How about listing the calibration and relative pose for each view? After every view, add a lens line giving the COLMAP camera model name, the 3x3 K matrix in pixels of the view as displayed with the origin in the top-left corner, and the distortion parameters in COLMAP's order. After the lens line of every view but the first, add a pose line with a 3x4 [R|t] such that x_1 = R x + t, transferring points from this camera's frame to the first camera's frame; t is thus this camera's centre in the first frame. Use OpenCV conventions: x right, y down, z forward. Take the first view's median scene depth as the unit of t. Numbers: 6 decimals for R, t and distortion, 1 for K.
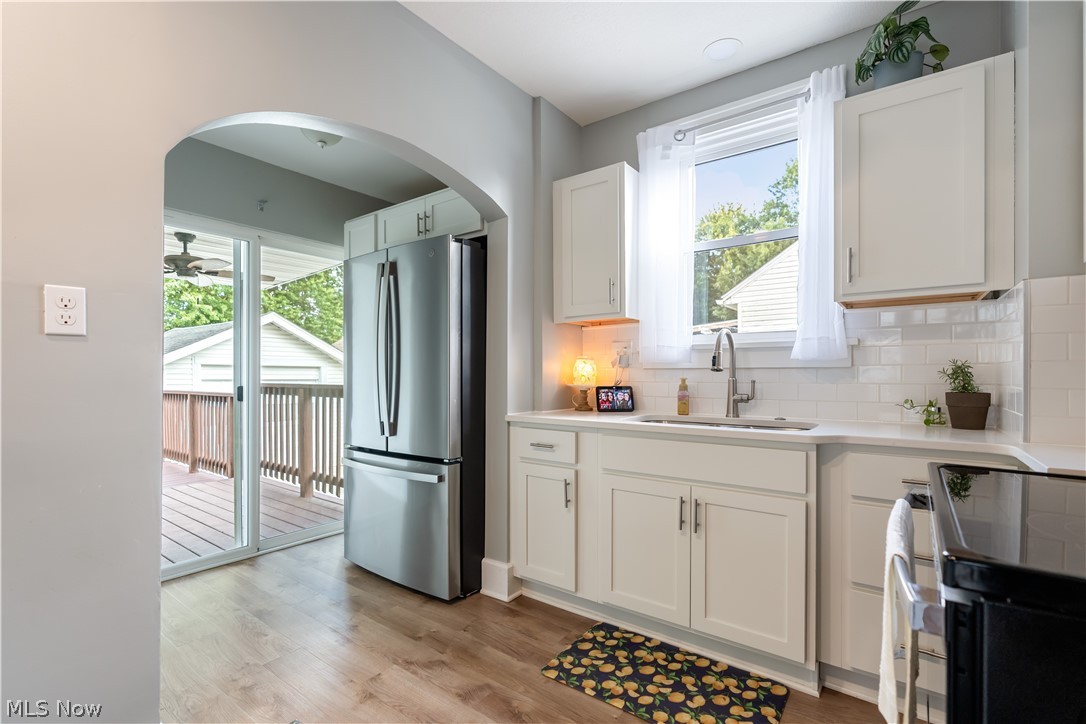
lens RADIAL K [[491.7, 0, 542.0], [0, 491.7, 375.1], [0, 0, 1]] dist [0.001137, -0.003858]
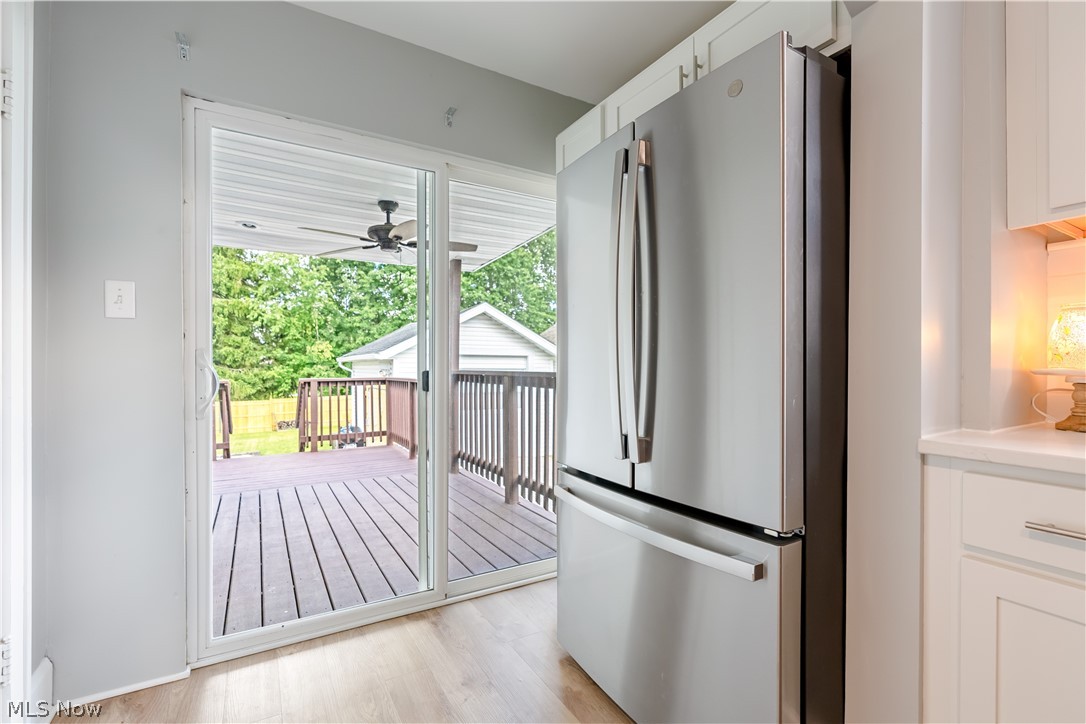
lens RADIAL K [[491.7, 0, 539.9], [0, 491.7, 371.7], [0, 0, 1]] dist [0.001137, -0.003858]
pose [[0.921448, 0.004915, -0.388470, -0.118910], [-0.000201, 0.999926, 0.012175, 0.010170], [0.388501, -0.011141, 0.921381, 0.272235]]
